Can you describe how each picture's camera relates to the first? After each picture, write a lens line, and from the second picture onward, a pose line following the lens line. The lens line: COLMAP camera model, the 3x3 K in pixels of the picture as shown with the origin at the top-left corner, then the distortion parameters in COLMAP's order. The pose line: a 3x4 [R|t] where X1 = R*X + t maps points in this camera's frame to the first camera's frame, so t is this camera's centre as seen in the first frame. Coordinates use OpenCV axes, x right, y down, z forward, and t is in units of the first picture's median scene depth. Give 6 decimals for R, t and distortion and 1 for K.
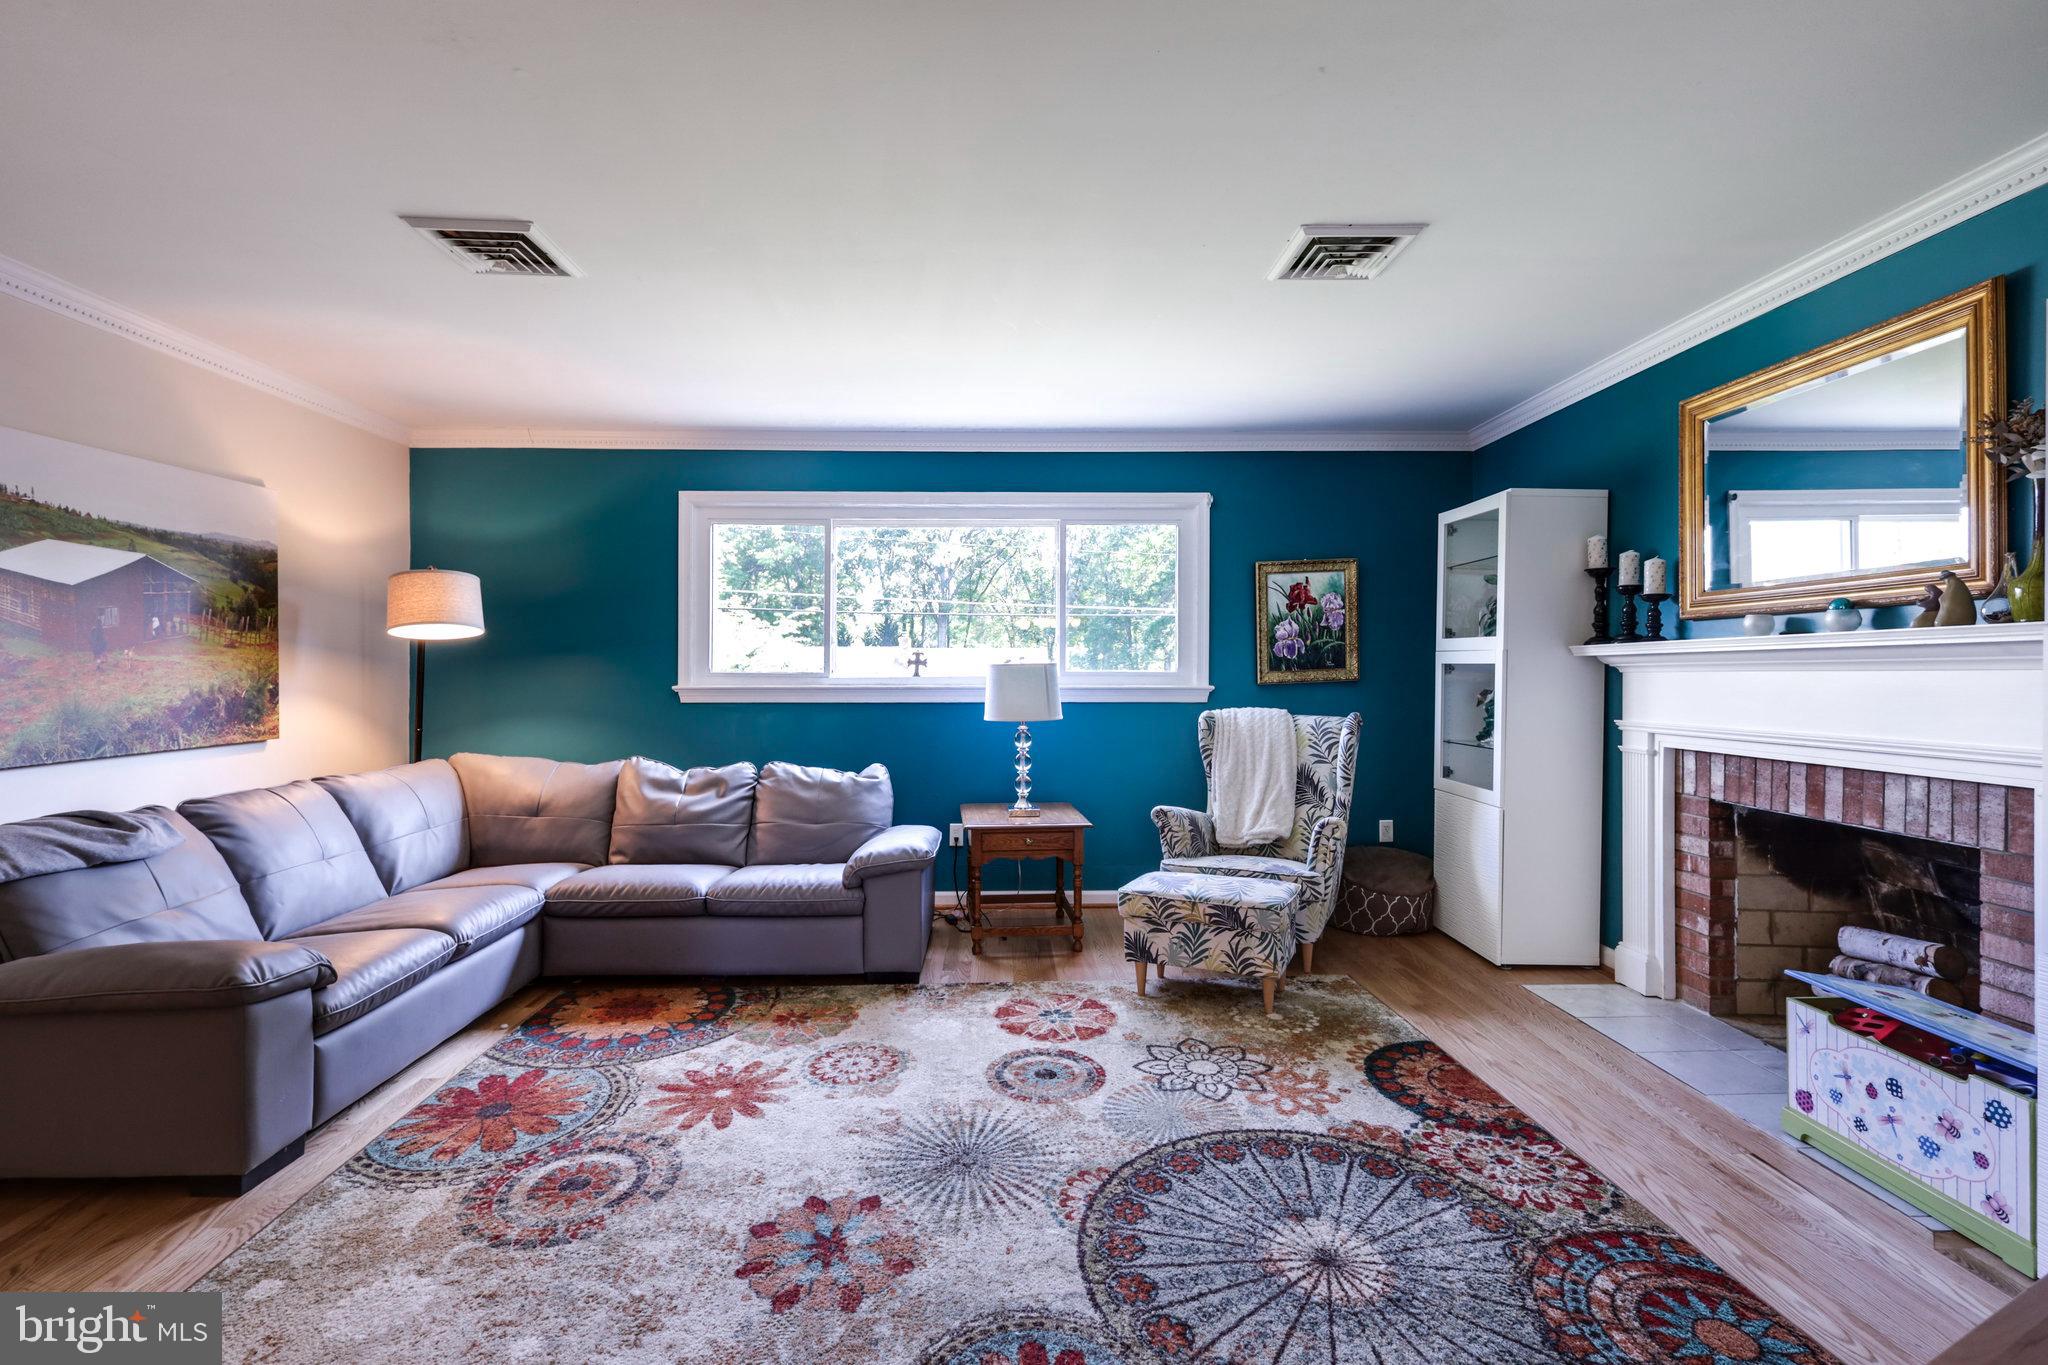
lens RADIAL K [[946.1, 0, 1017.9], [0, 946.1, 672.0], [0, 0, 1]] dist [0.000131, 0.000209]
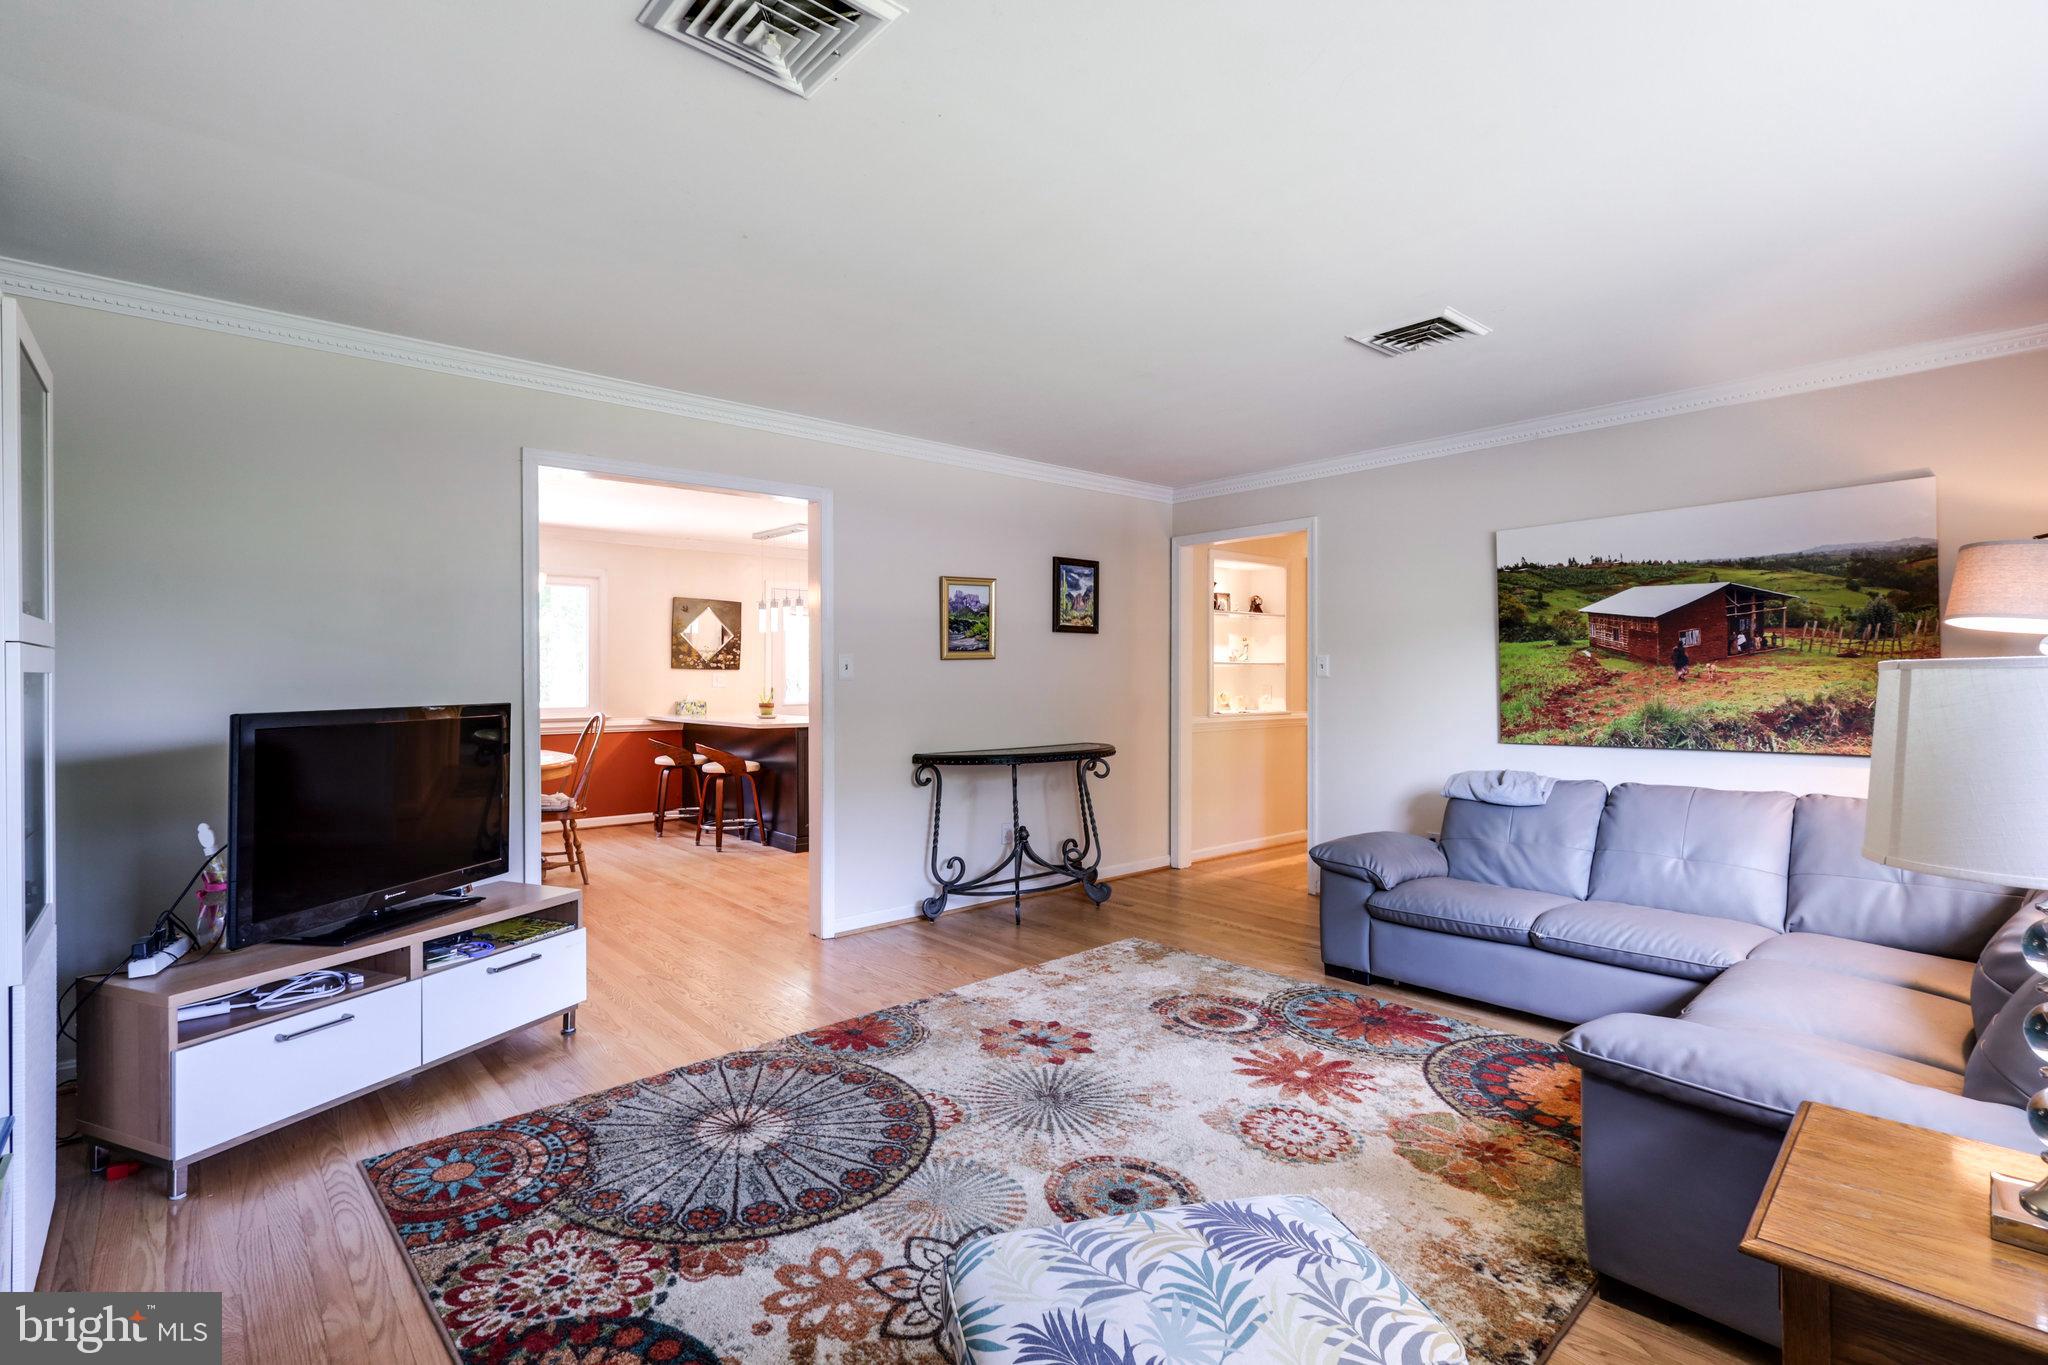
lens RADIAL K [[946.1, 0, 1017.9], [0, 946.1, 672.0], [0, 0, 1]] dist [0.000131, 0.000209]
pose [[-0.763440, -0.002977, -0.645872, 0.666059], [0.001531, 0.999978, -0.006419, -0.007477], [0.645877, -0.005890, -0.763419, 1.698227]]
